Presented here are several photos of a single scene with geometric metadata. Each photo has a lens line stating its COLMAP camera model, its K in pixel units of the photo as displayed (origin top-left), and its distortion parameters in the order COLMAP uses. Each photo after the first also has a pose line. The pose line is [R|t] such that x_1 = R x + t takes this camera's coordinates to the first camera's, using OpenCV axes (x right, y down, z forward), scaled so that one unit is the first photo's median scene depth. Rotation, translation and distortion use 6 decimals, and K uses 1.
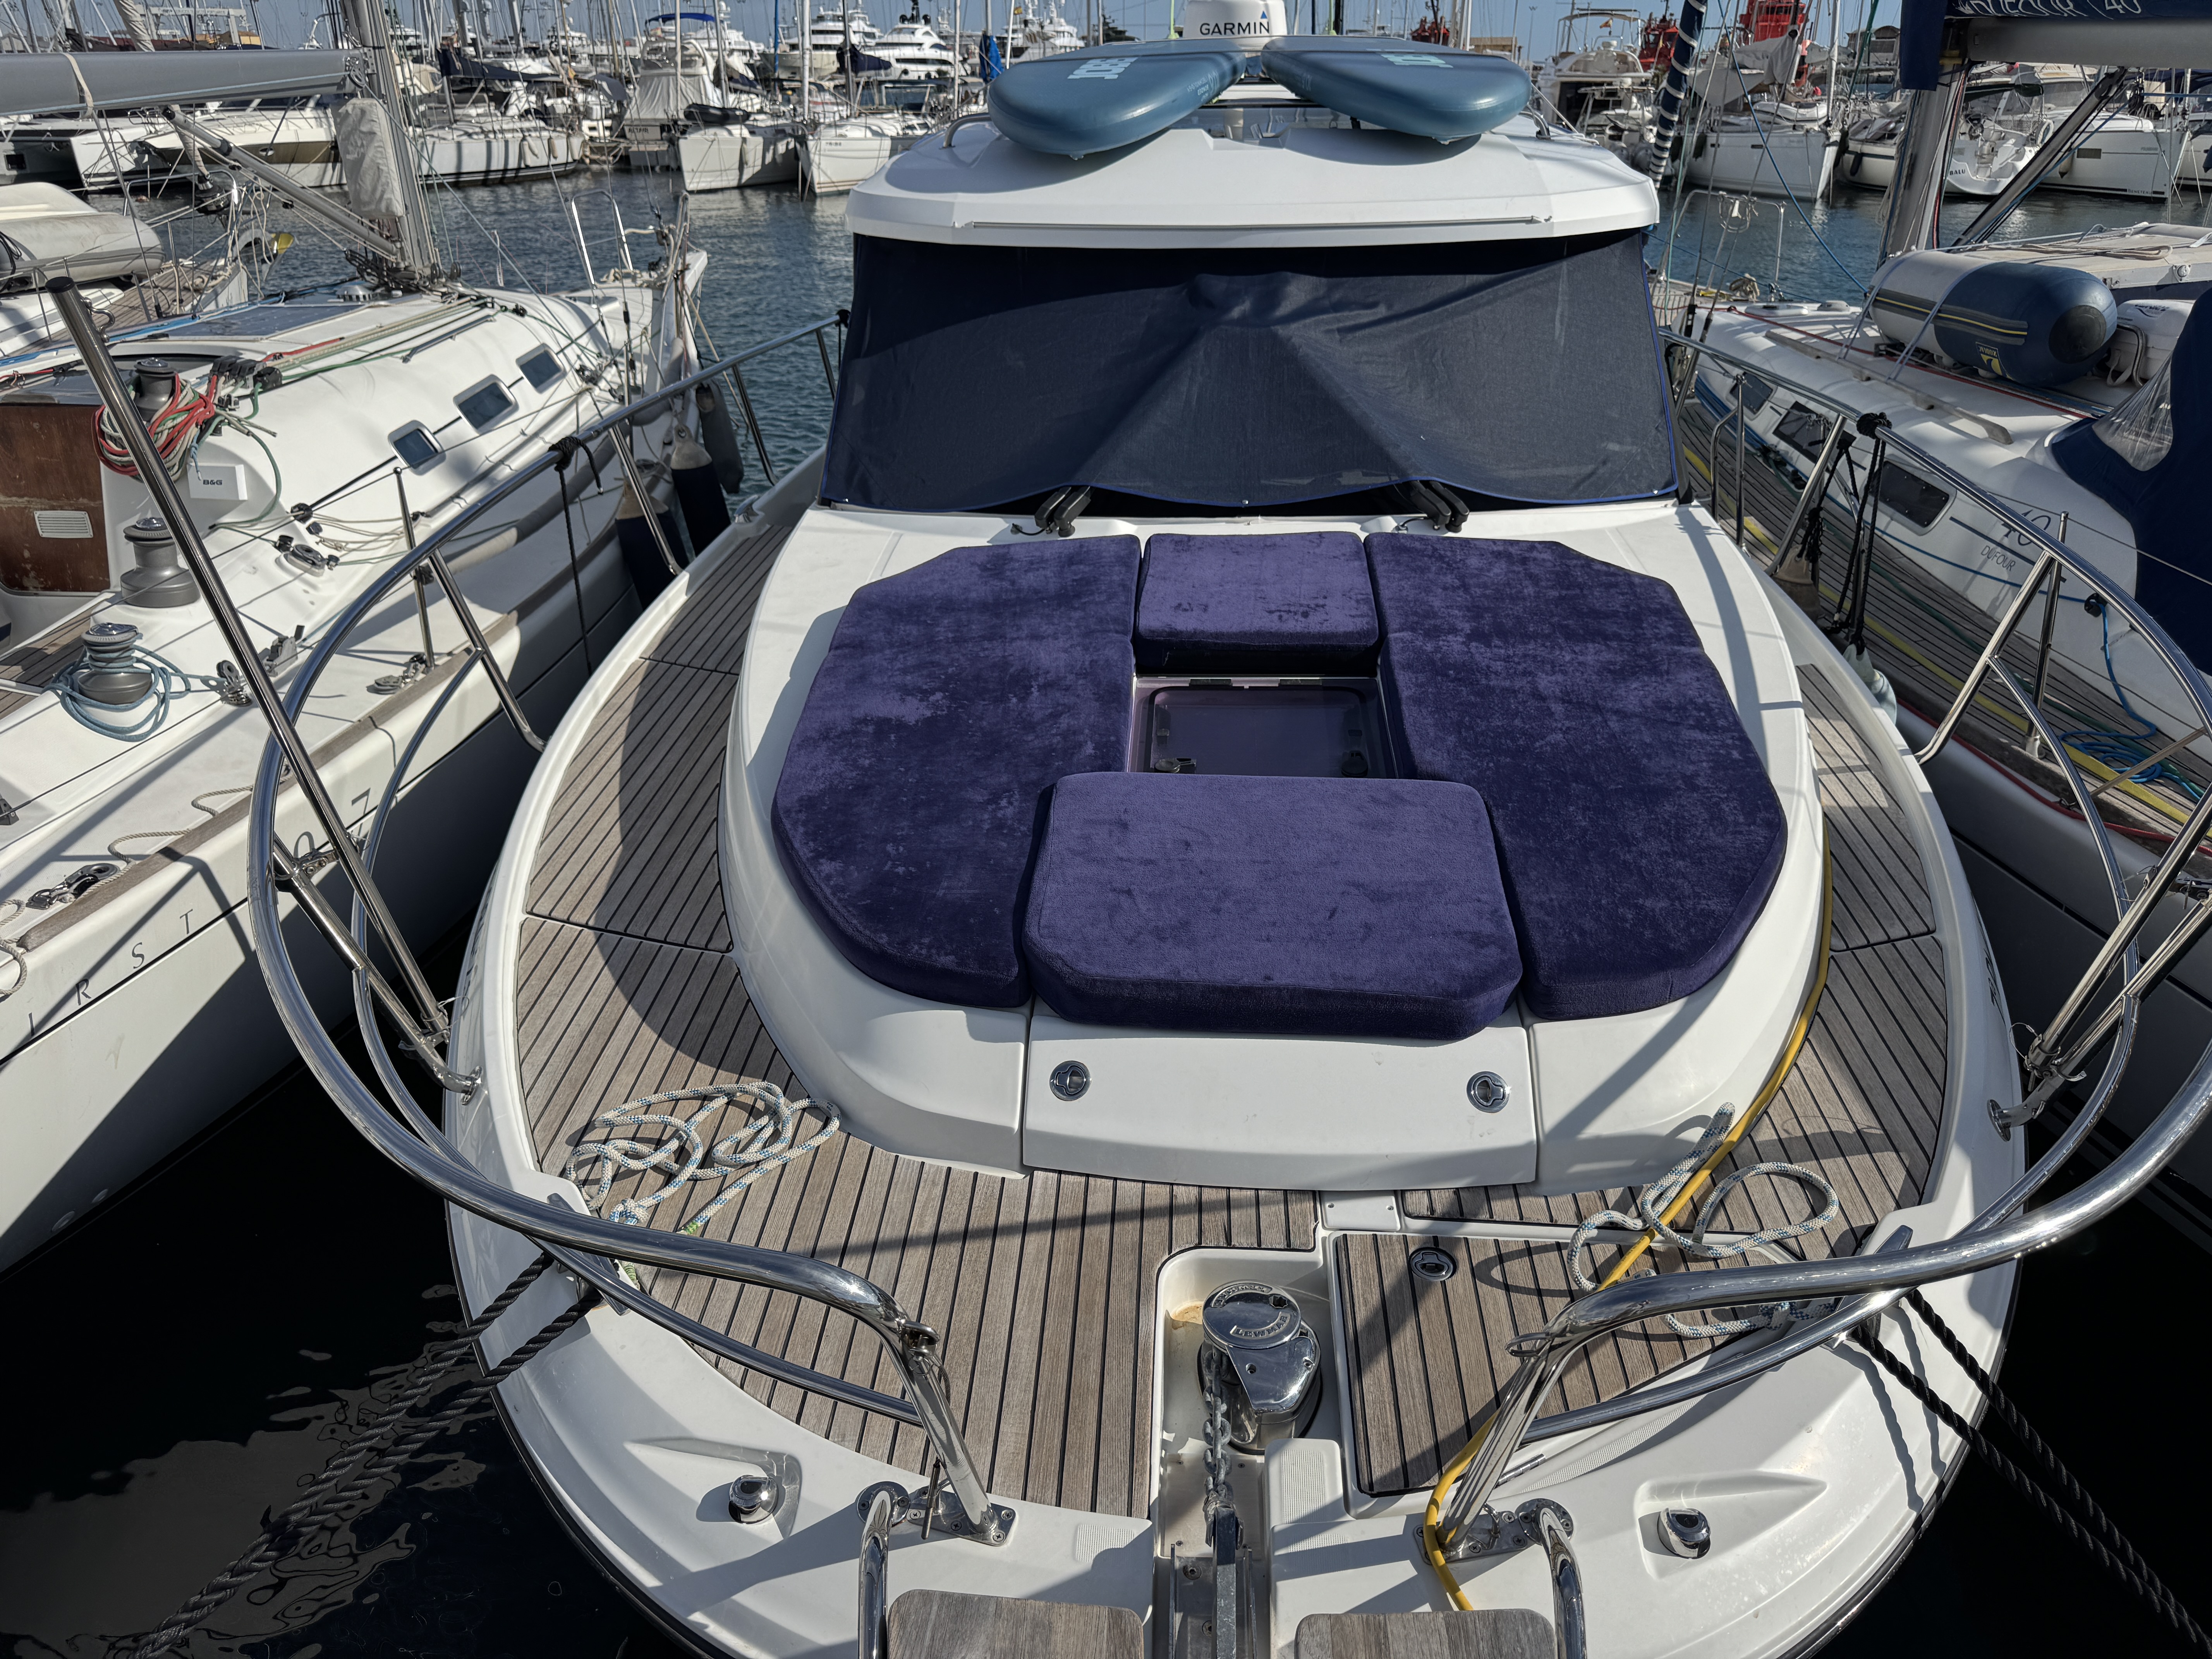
lens RADIAL K [[1569.8, 0, 1107.2], [0, 1569.8, 836.9], [0, 0, 1]] dist [0.031481, -0.023356]
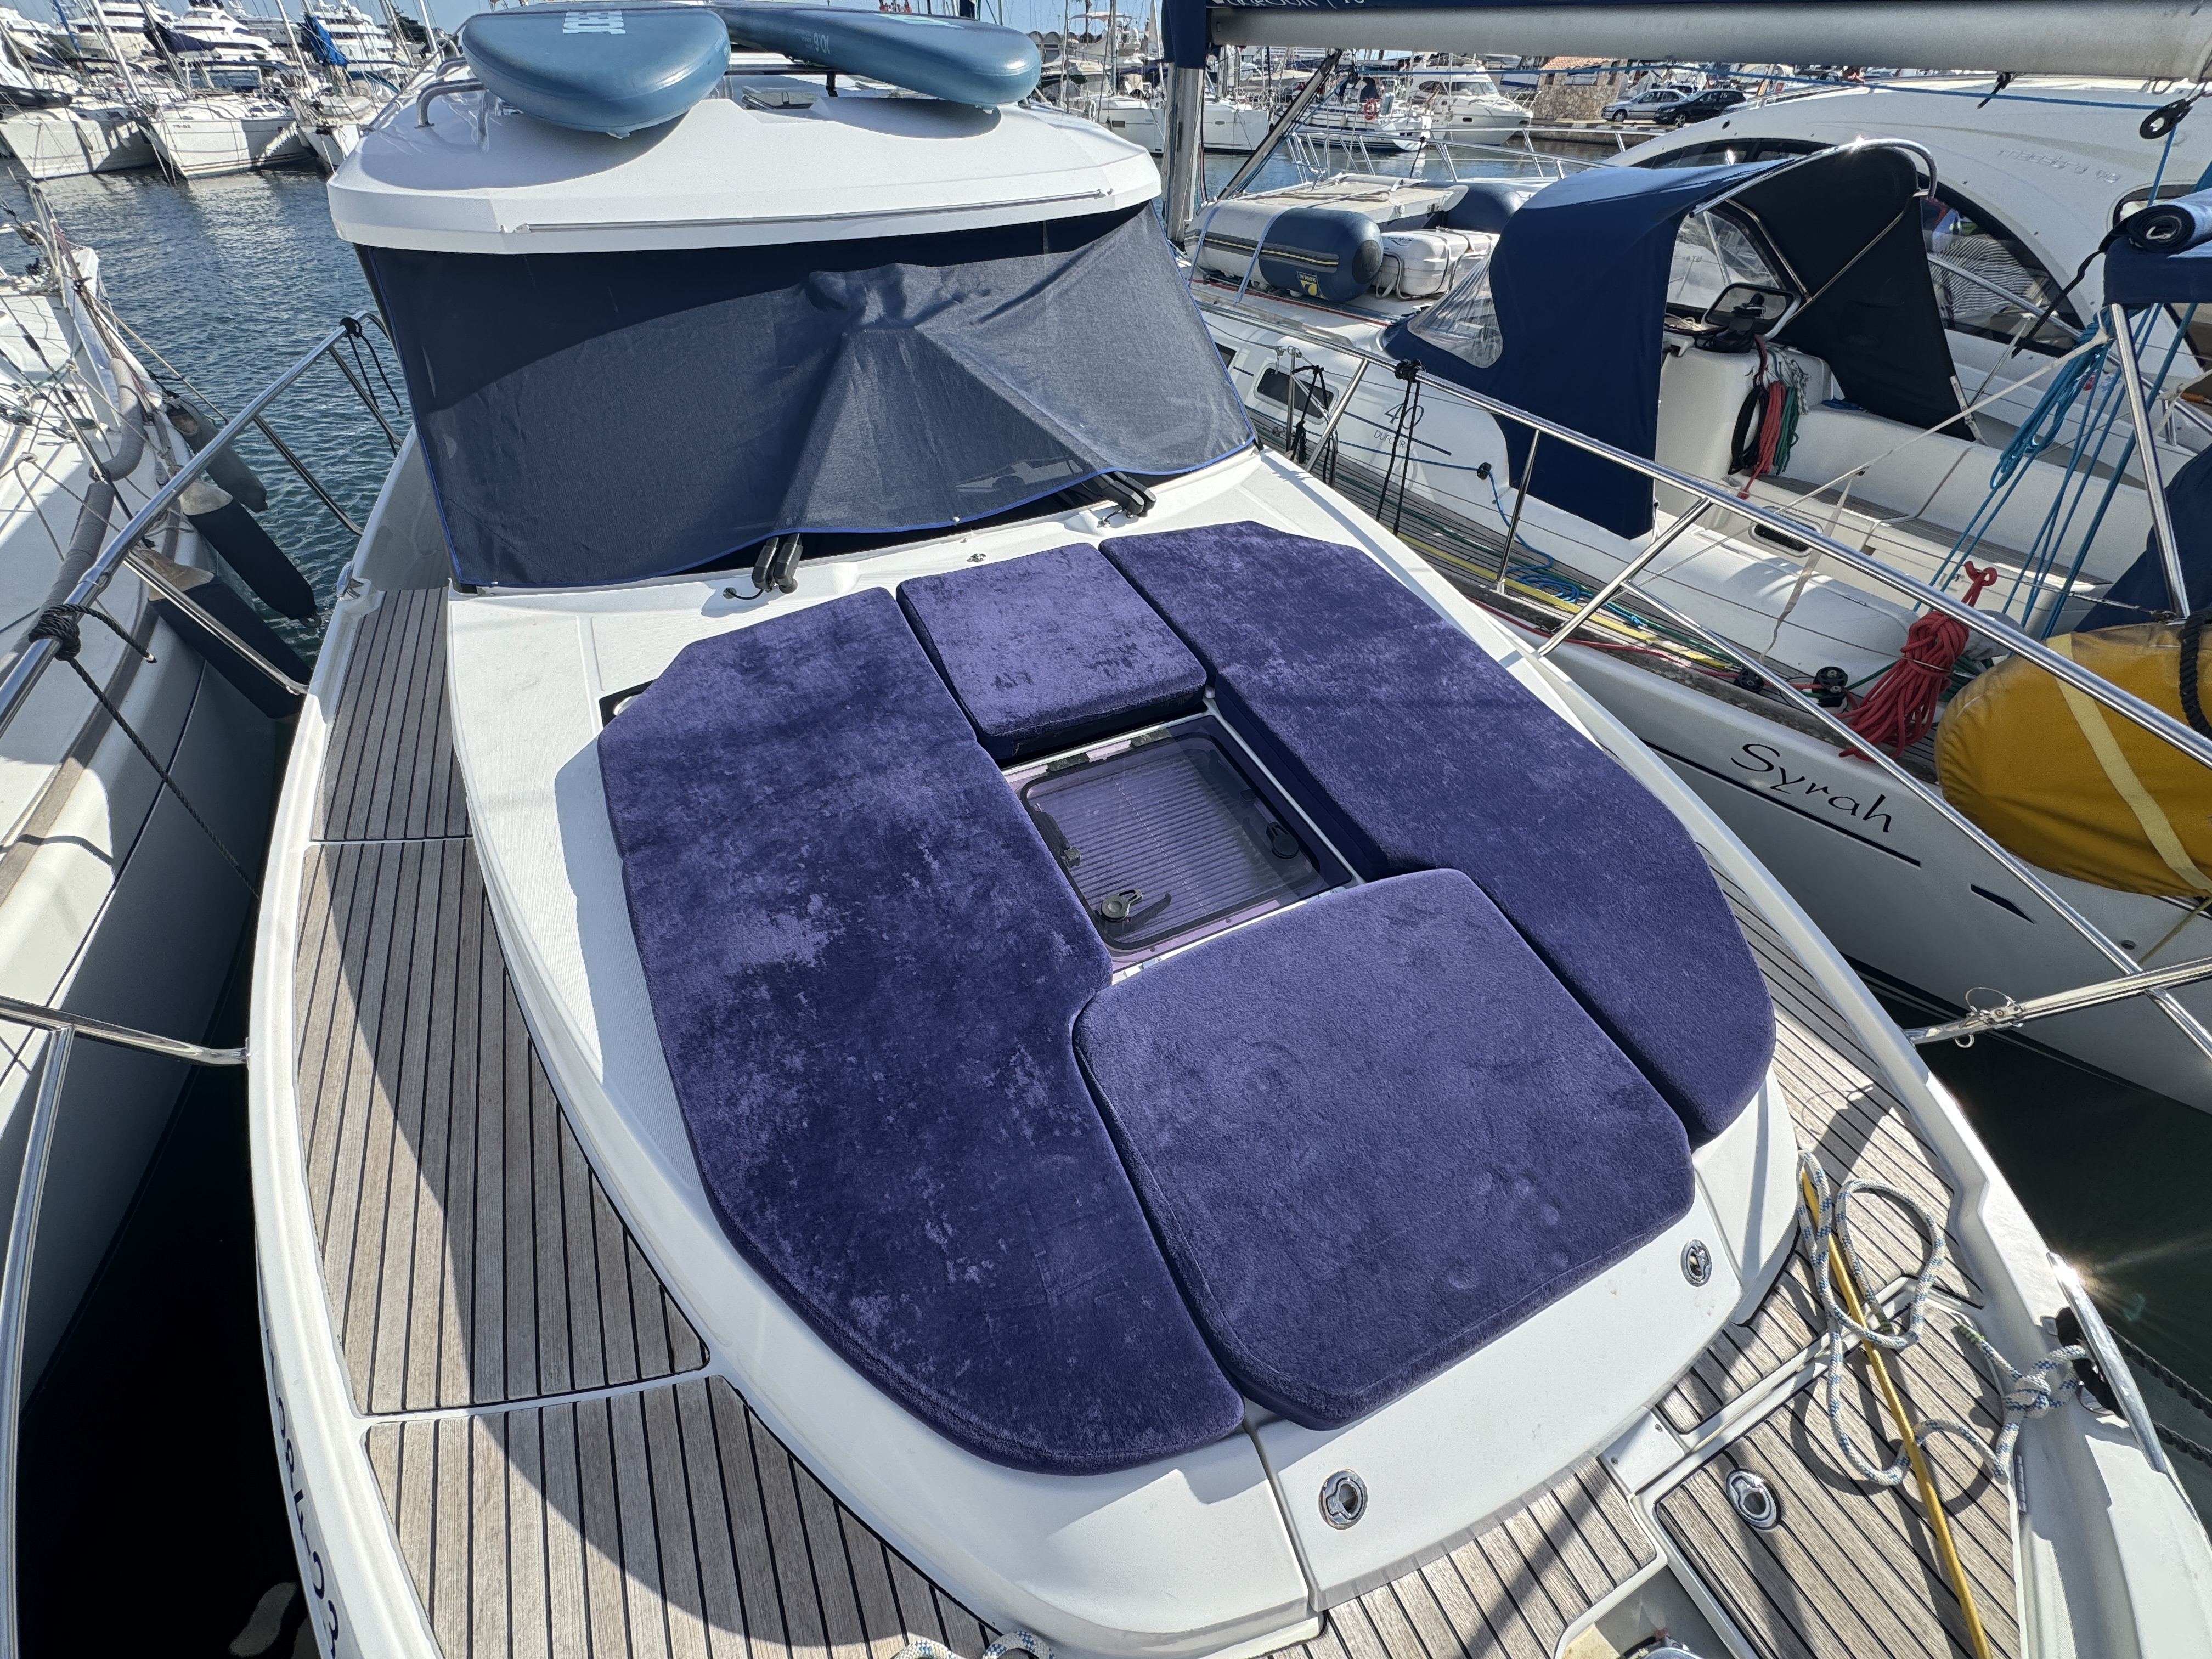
lens RADIAL K [[893.3, 0, 1099.3], [0, 893.3, 821.1], [0, 0, 1]] dist [-0.001978, 0.002515]
pose [[0.864231, -0.320912, 0.387455, -0.082754], [0.214098, 0.931522, 0.293987, -0.129759], [-0.455267, -0.171120, 0.873757, 0.299088]]
